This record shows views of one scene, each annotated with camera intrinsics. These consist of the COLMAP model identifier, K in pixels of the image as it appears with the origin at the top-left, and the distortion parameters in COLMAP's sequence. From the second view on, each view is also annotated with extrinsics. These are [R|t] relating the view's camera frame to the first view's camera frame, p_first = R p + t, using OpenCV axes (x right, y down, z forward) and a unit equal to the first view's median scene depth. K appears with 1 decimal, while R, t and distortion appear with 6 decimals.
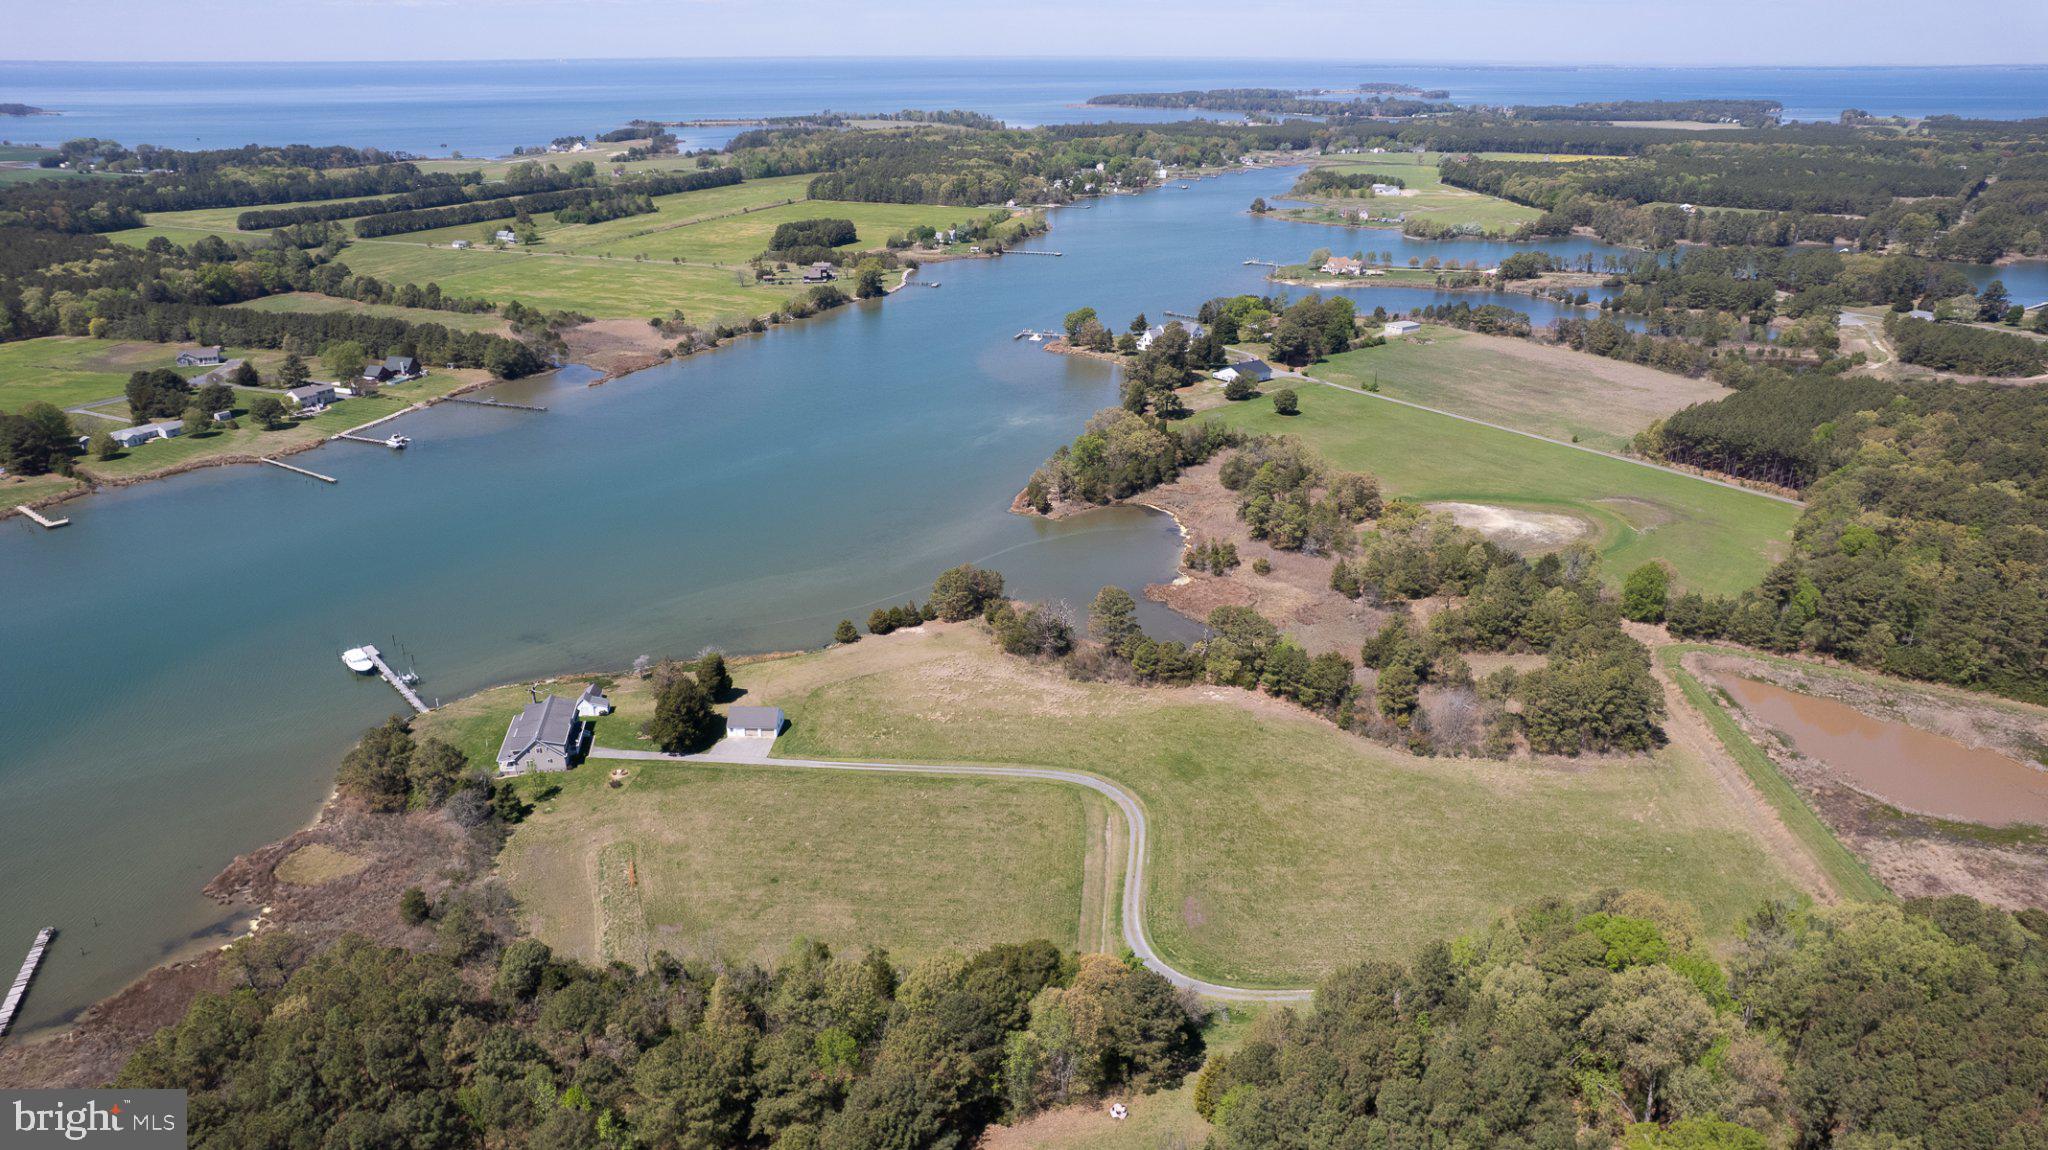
lens RADIAL K [[1311.1, 0, 1016.3], [0, 1311.1, 574.8], [0, 0, 1]] dist [-0.079611, 0.075182]
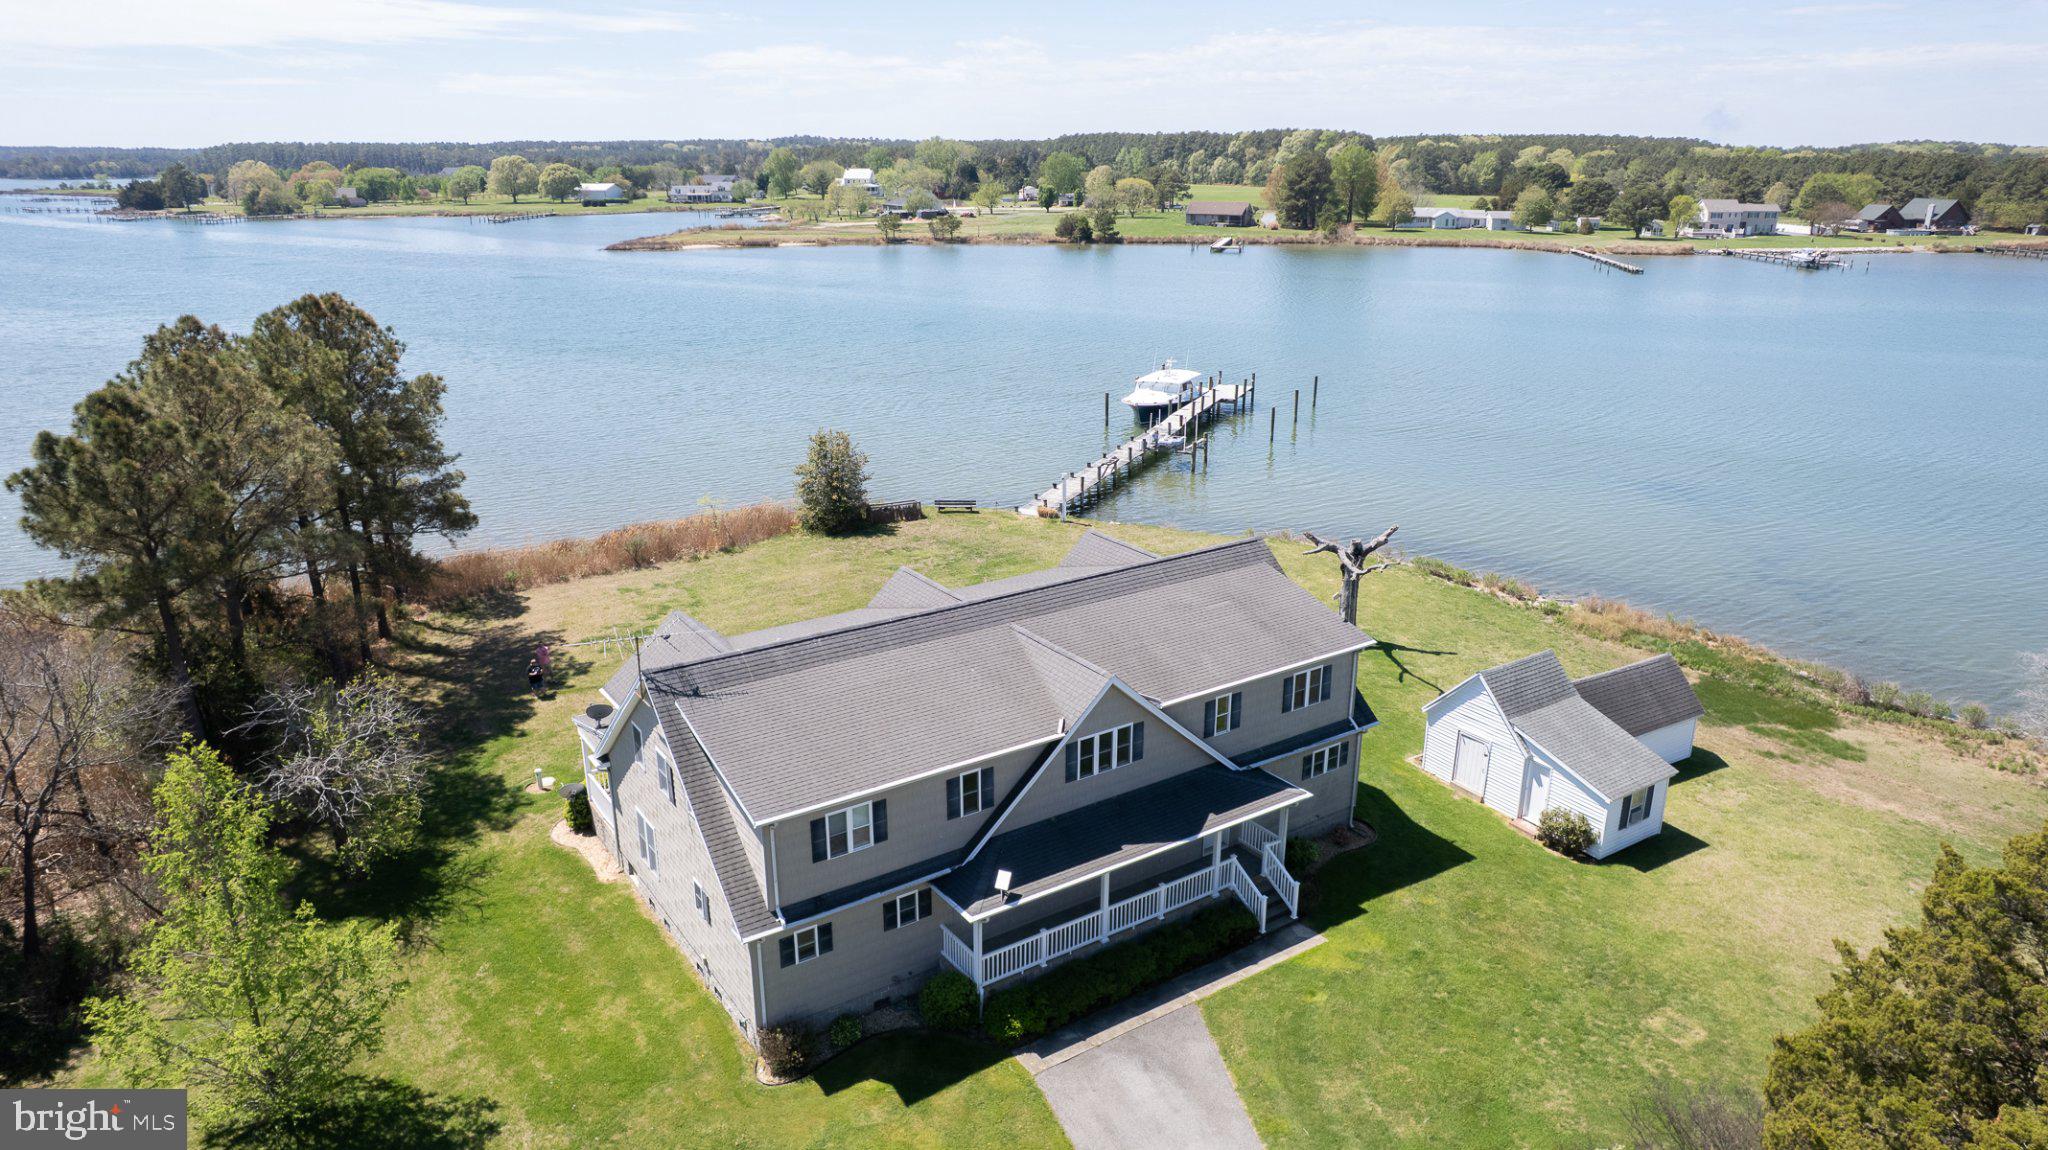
lens RADIAL K [[1311.1, 0, 1016.3], [0, 1311.1, 574.8], [0, 0, 1]] dist [-0.079611, 0.075182]
pose [[0.415197, 0.284643, -0.864054, -0.088676], [-0.340786, 0.929297, 0.142381, 0.031213], [0.843491, 0.235341, 0.482843, 0.336310]]
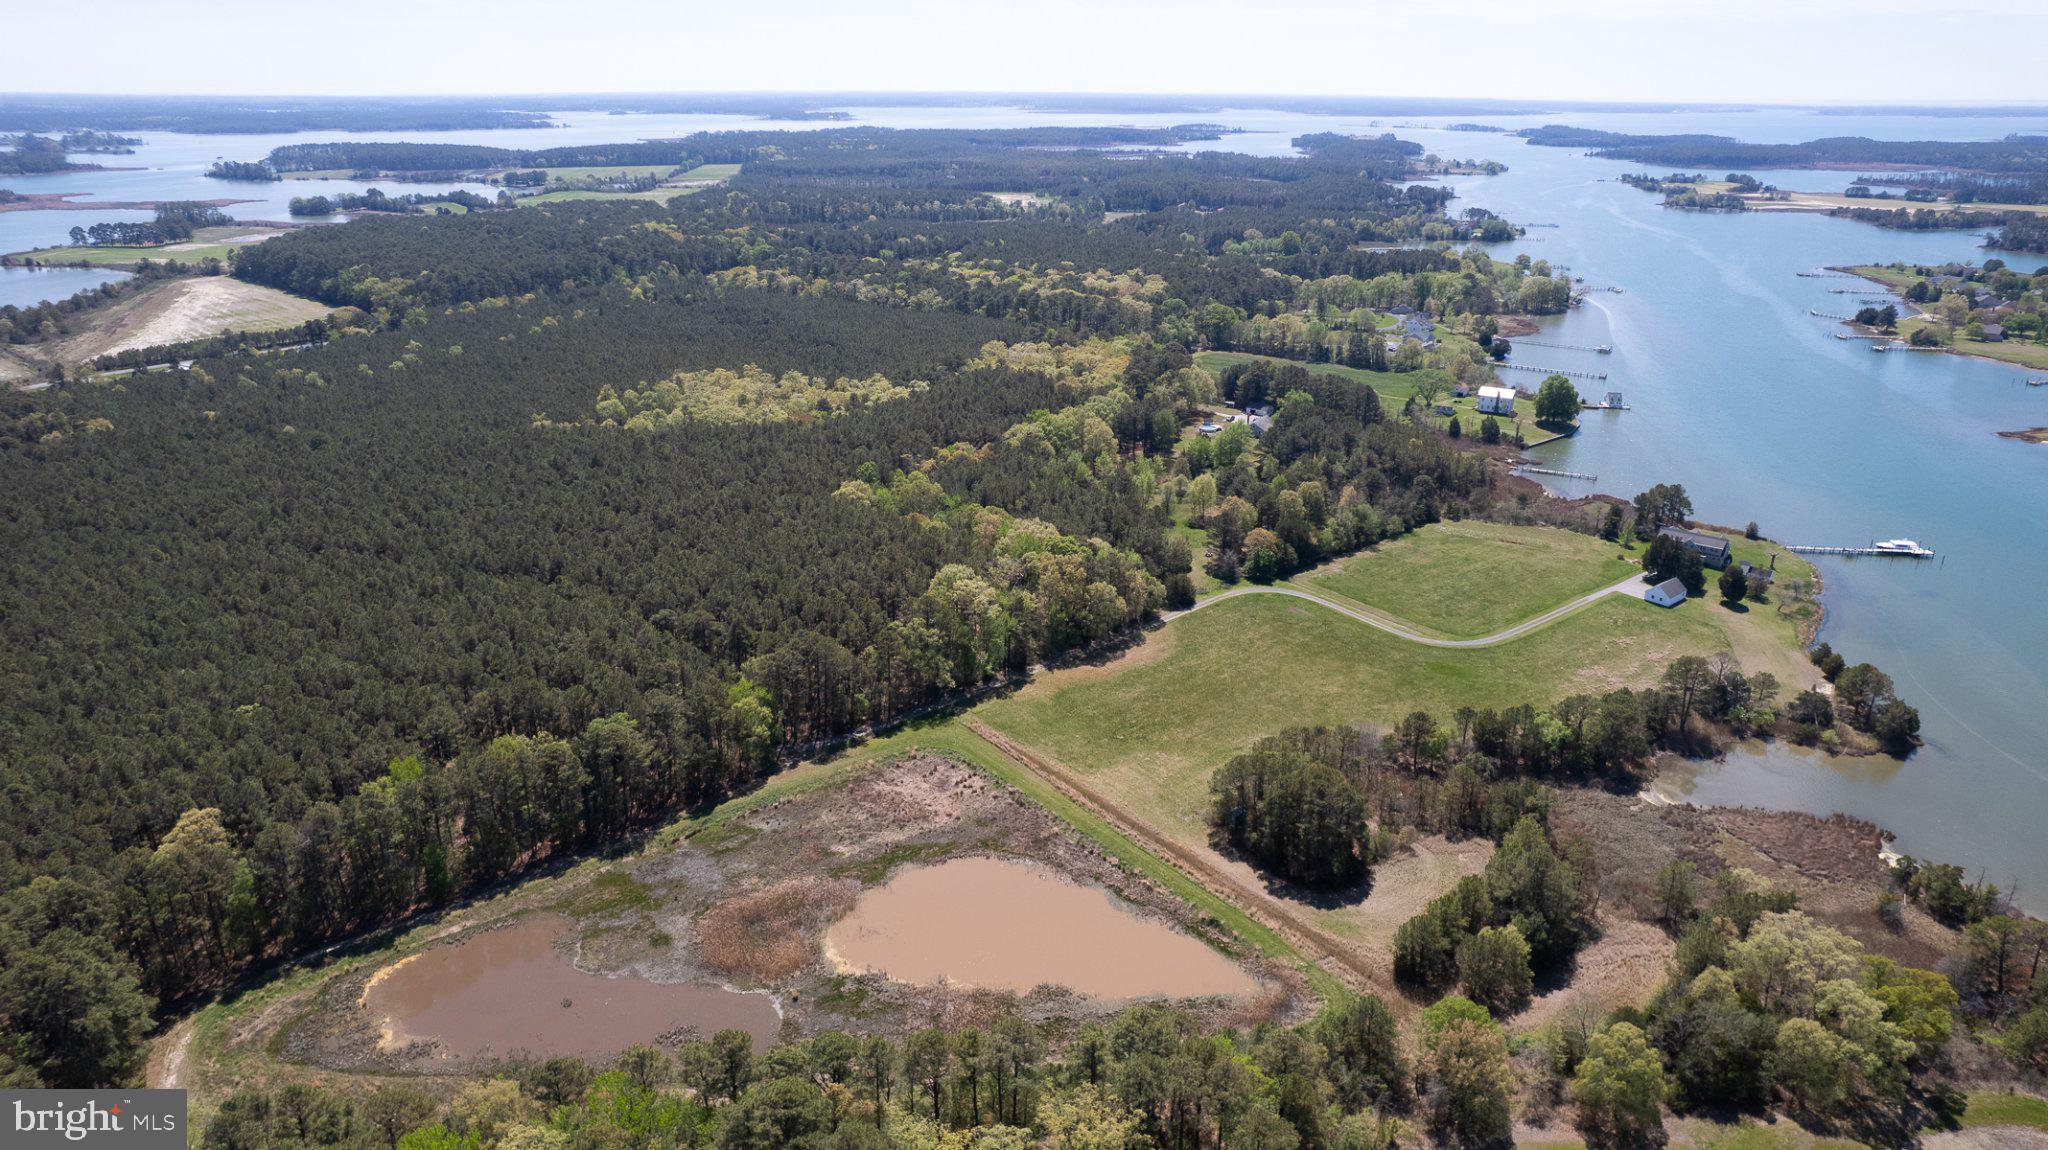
lens RADIAL K [[1311.1, 0, 1016.3], [0, 1311.1, 574.8], [0, 0, 1]] dist [-0.079611, 0.075182]
pose [[-0.736036, 0.236918, -0.634130, 0.415261], [-0.257902, 0.767969, 0.586268, -0.186703], [0.625889, 0.595058, -0.504151, 0.461971]]
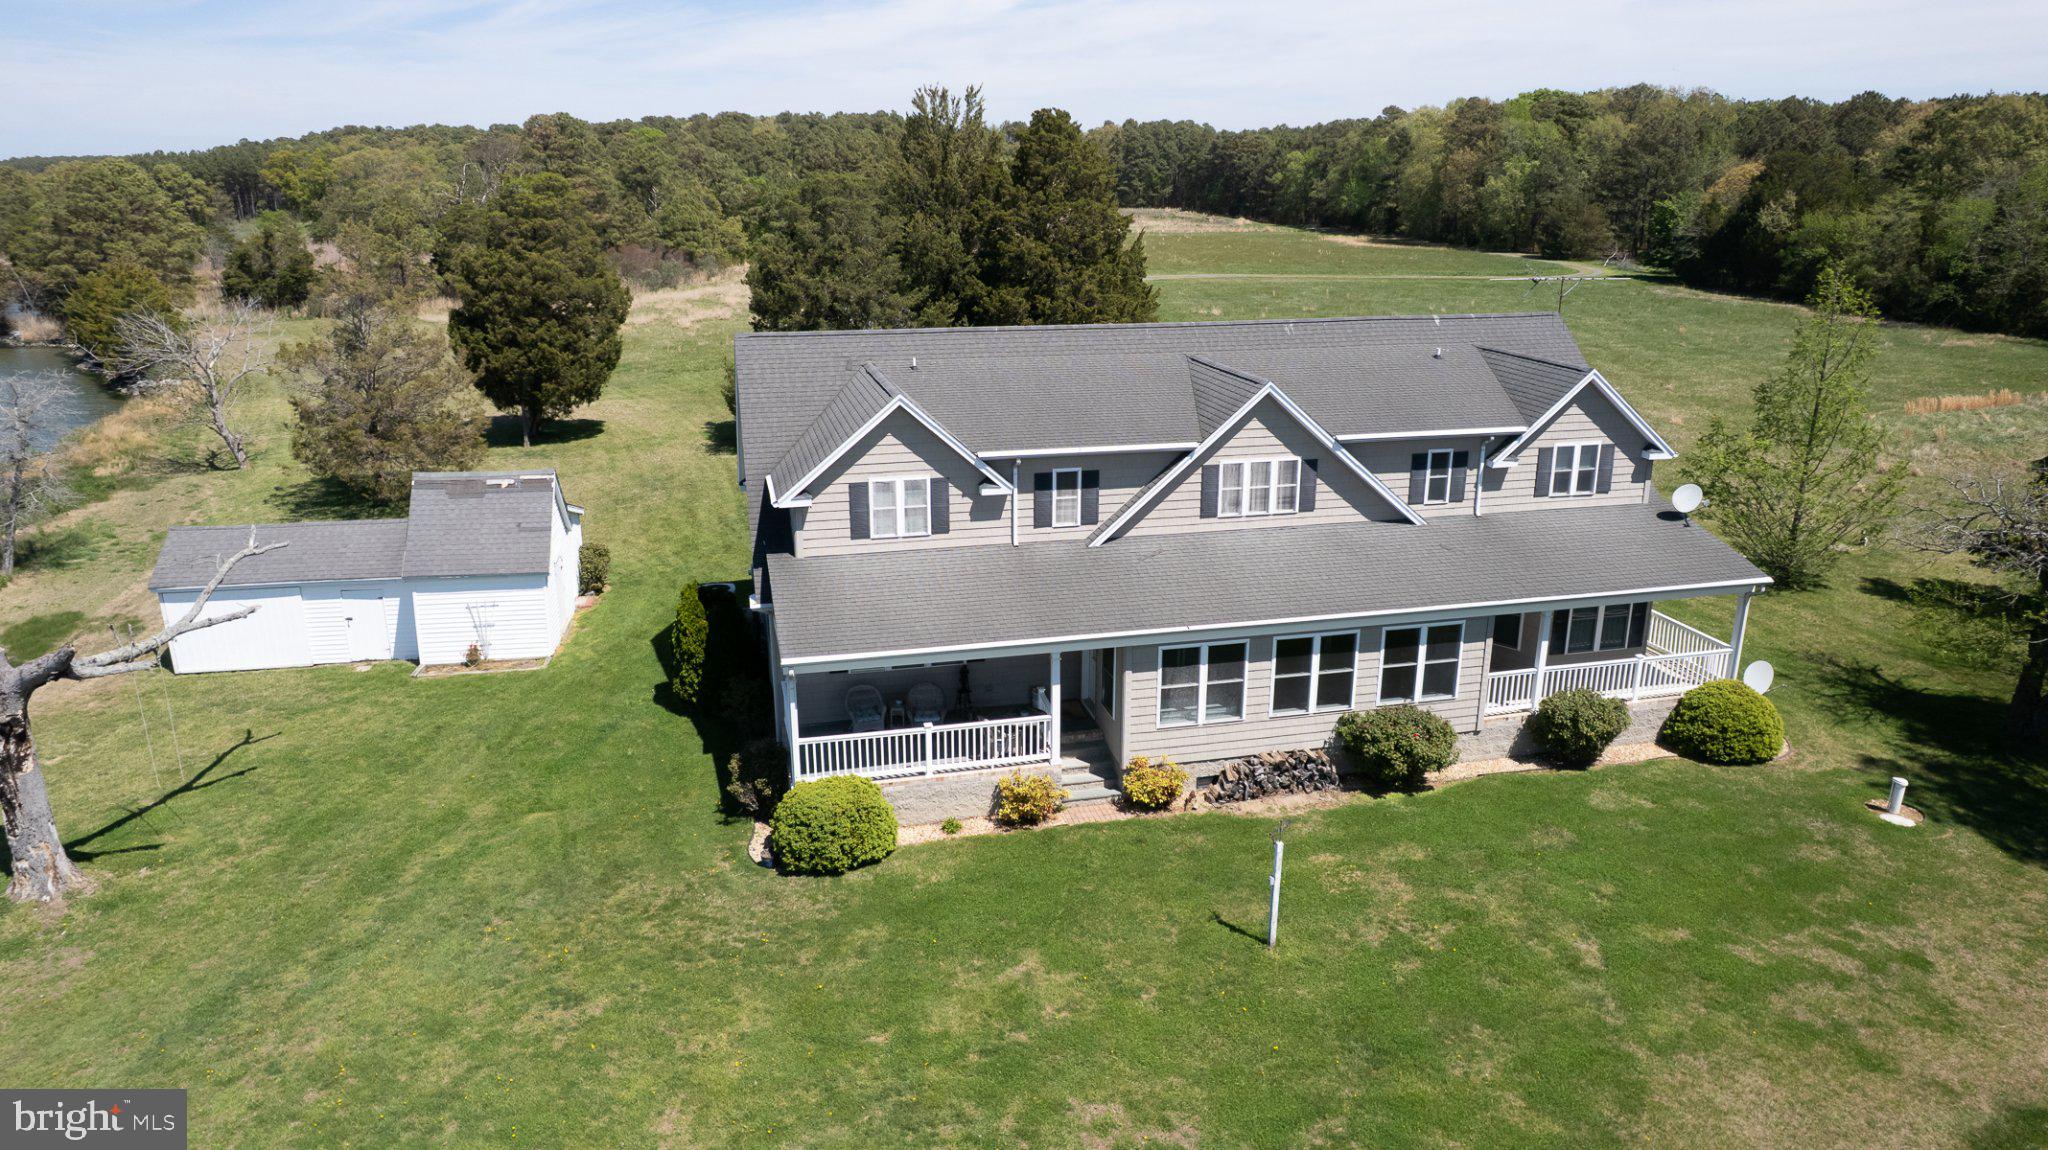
lens RADIAL K [[1327.9, 0, 1017.6], [0, 1327.9, 579.3], [0, 0, 1]] dist [-0.079501, 0.073276]
pose [[-0.068629, -0.293161, 0.953597, -0.170646], [0.375970, 0.877776, 0.296910, 0.032104], [-0.924087, 0.378900, 0.049978, 0.364338]]
